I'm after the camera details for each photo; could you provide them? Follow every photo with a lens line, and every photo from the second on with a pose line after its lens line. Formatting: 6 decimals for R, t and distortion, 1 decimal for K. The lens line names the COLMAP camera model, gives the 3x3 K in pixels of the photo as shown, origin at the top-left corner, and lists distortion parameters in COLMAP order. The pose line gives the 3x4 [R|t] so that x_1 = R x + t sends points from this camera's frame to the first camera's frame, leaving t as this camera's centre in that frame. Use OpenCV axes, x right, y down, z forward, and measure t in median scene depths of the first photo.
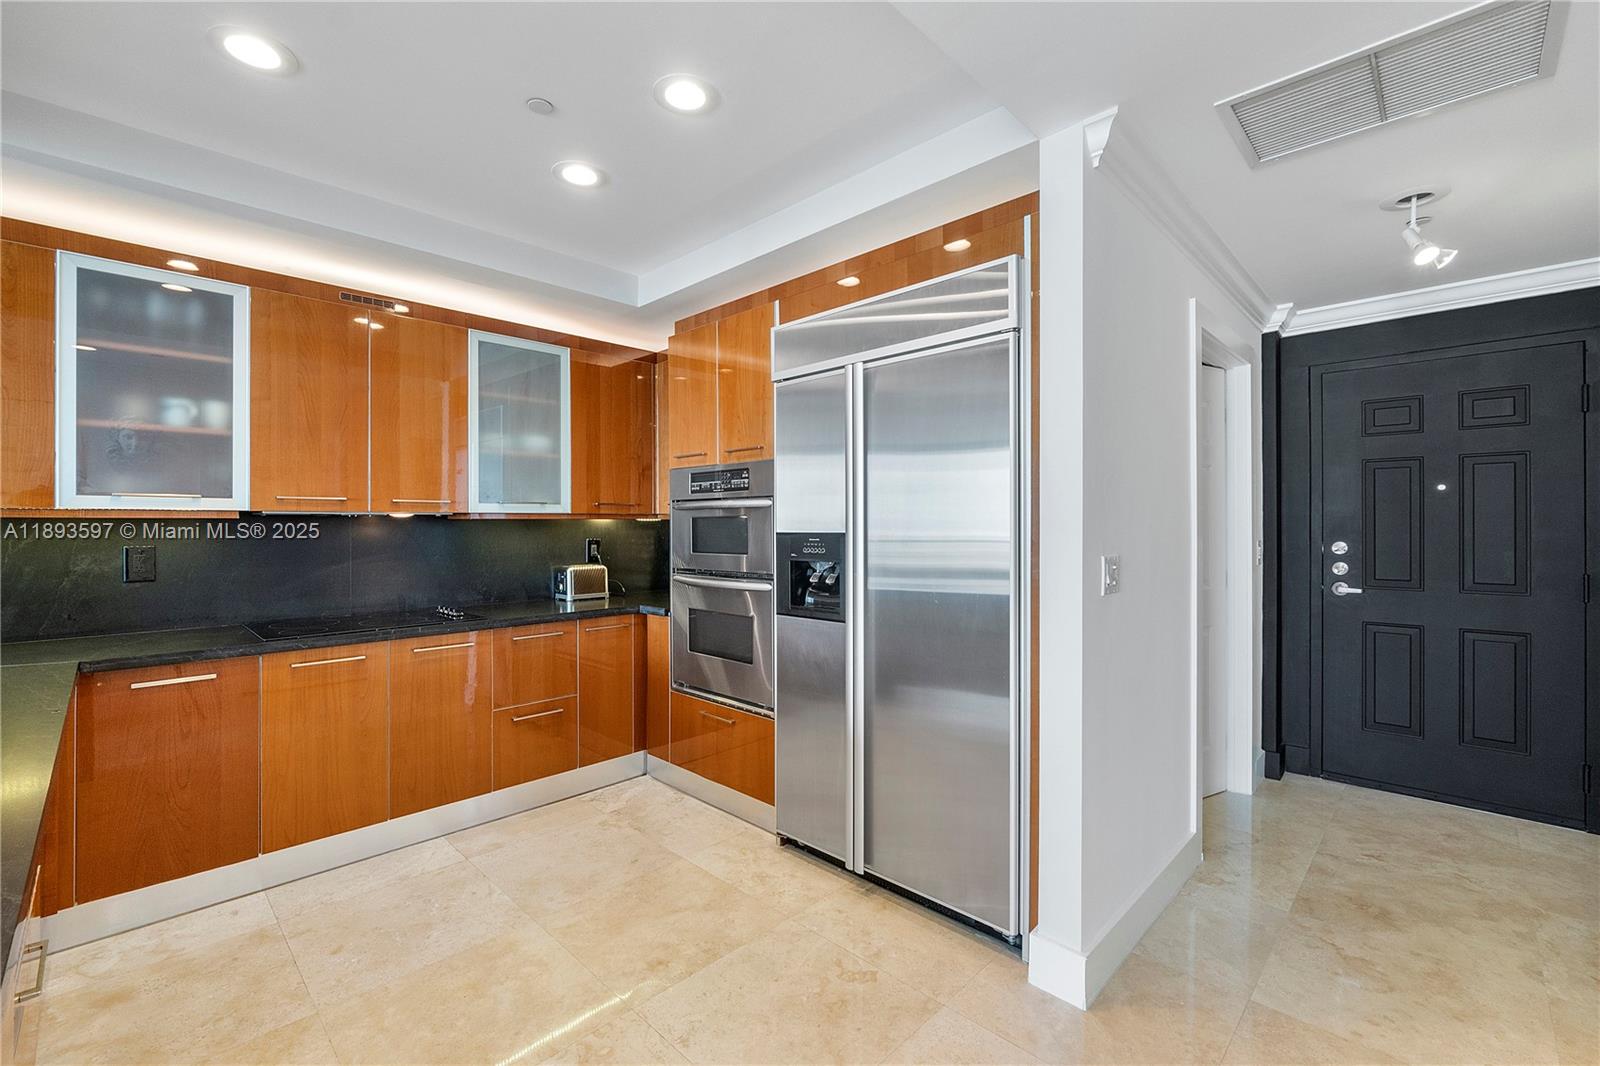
lens RADIAL K [[681.6, 0, 805.3], [0, 681.6, 527.0], [0, 0, 1]] dist [-0.008193, 0.001223]
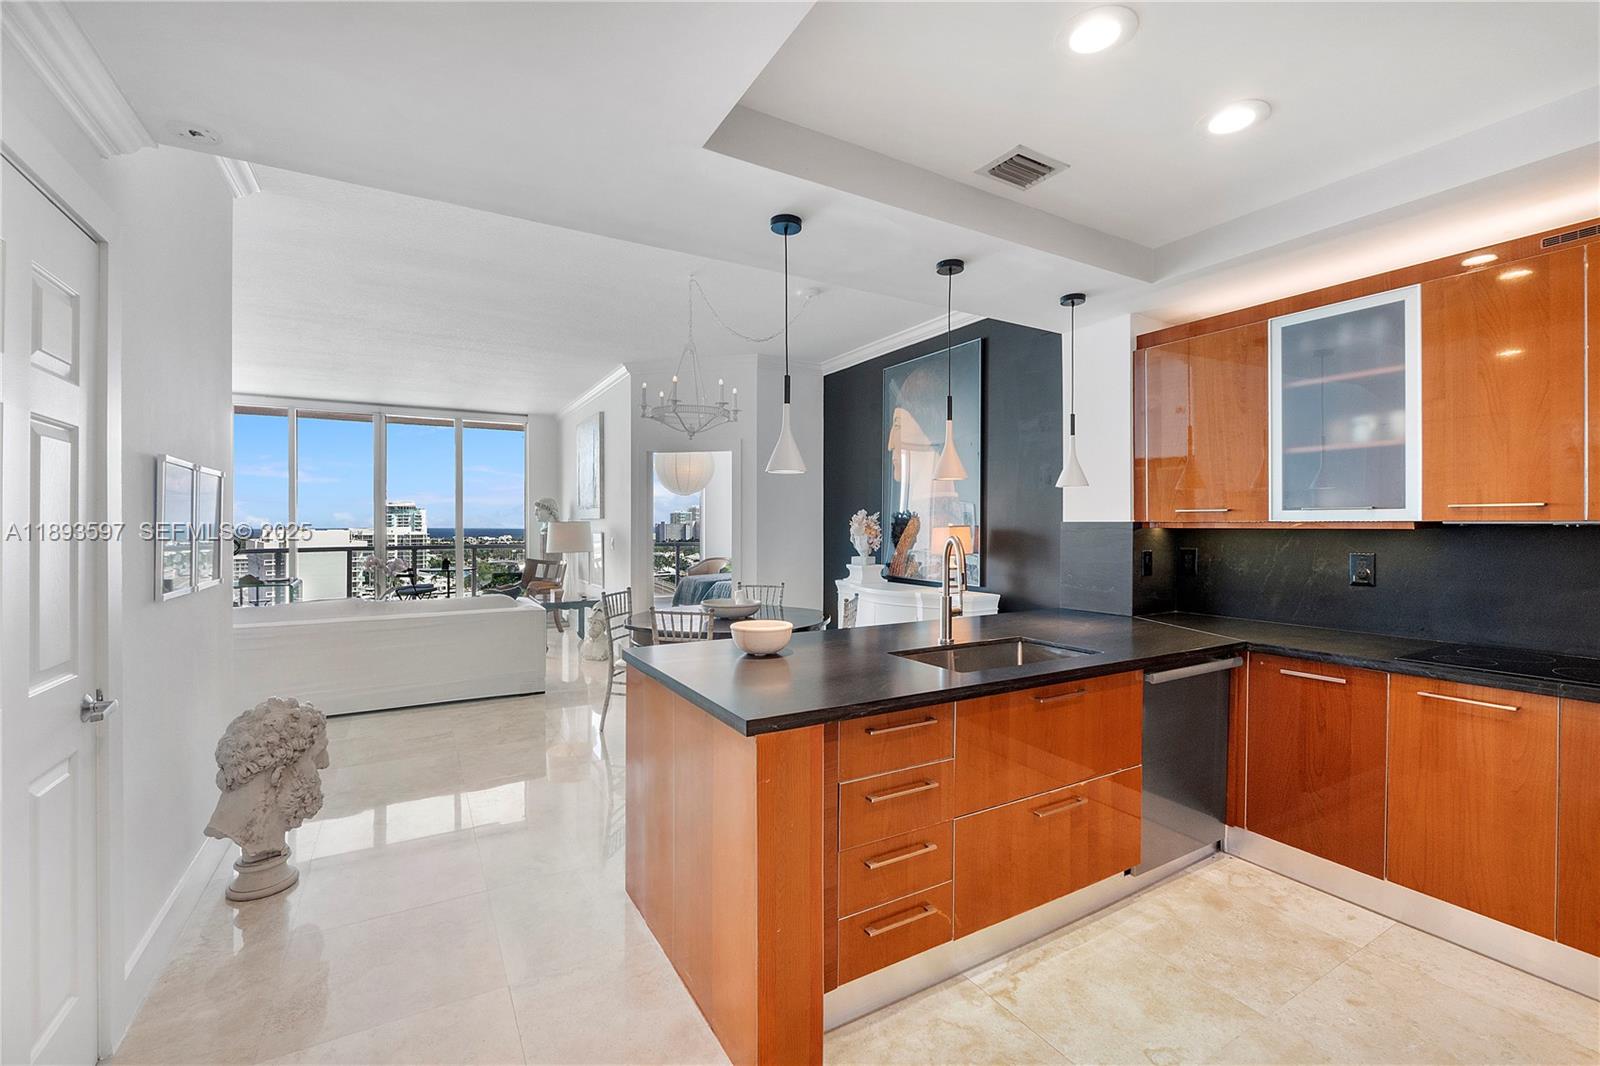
lens RADIAL K [[681.6, 0, 797.5], [0, 681.6, 523.3], [0, 0, 1]] dist [-0.008193, 0.001223]
pose [[-0.270680, 0.002091, -0.962667, 0.326592], [-0.001457, 0.999996, 0.002582, -0.022730], [0.962668, 0.002102, -0.270675, 0.425538]]
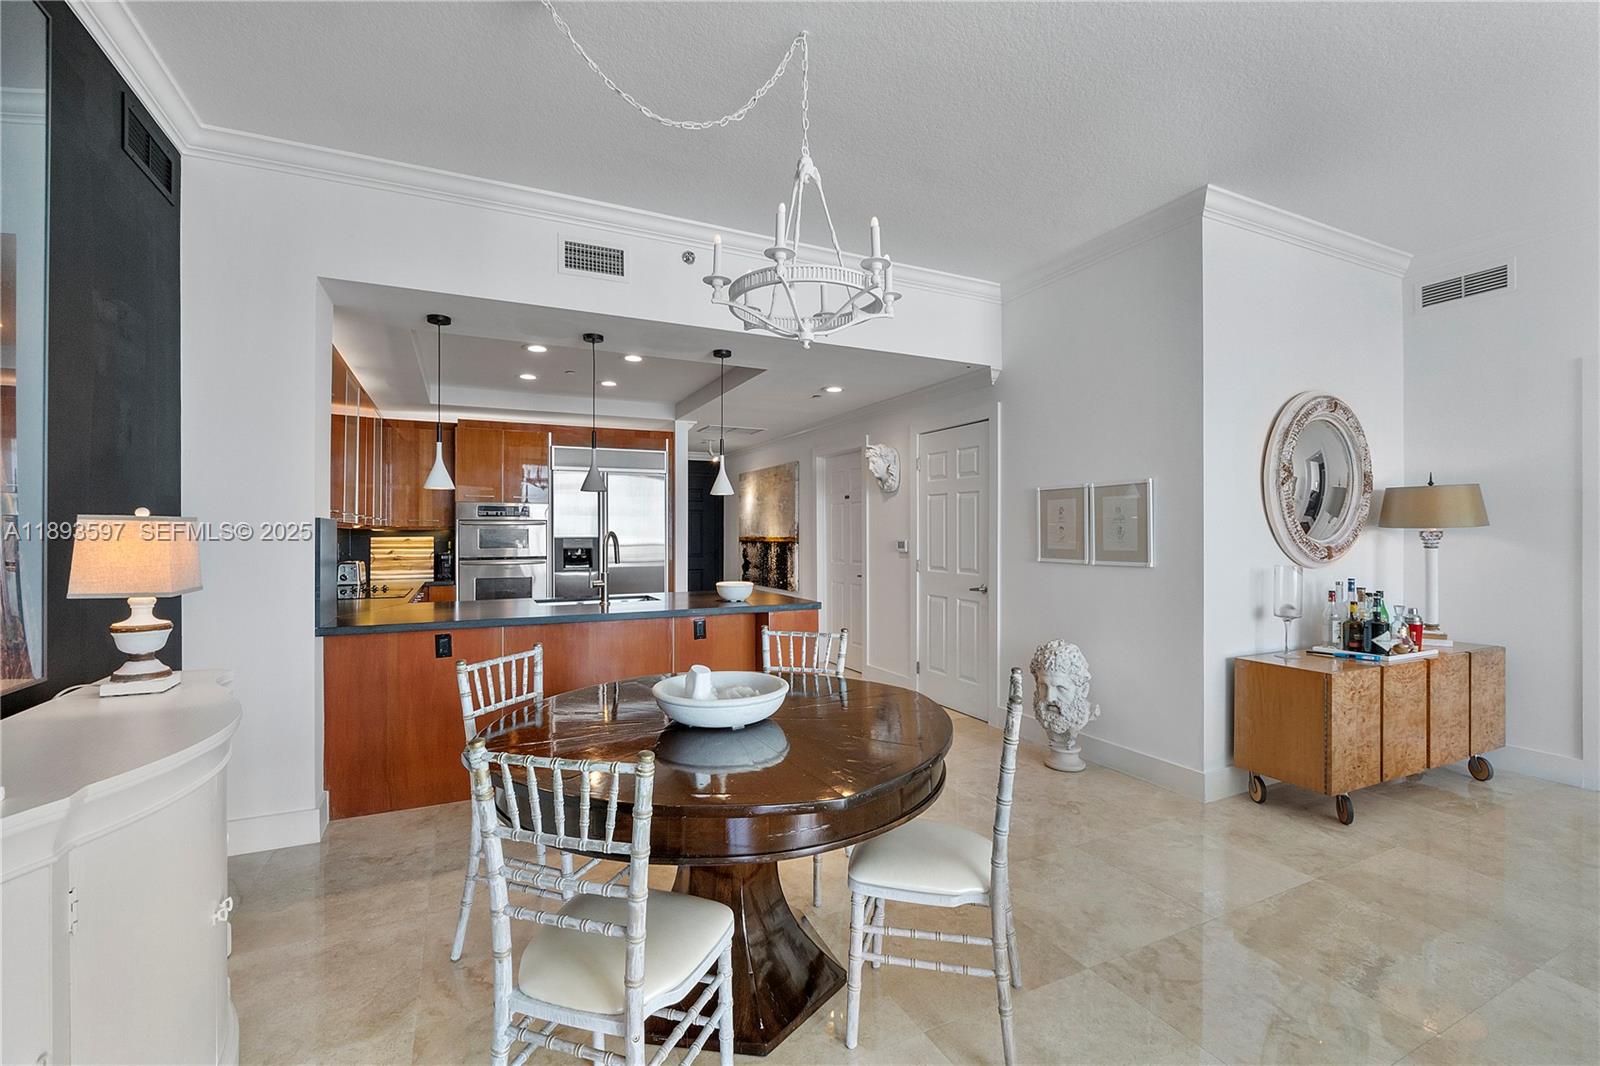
lens RADIAL K [[681.6, 0, 795.0], [0, 681.6, 531.0], [0, 0, 1]] dist [-0.008193, 0.001223]
pose [[0.344036, 0.002407, 0.938953, -2.005978], [0.000745, 0.999996, -0.002836, -0.006289], [-0.938956, 0.001676, 0.344033, -0.547521]]
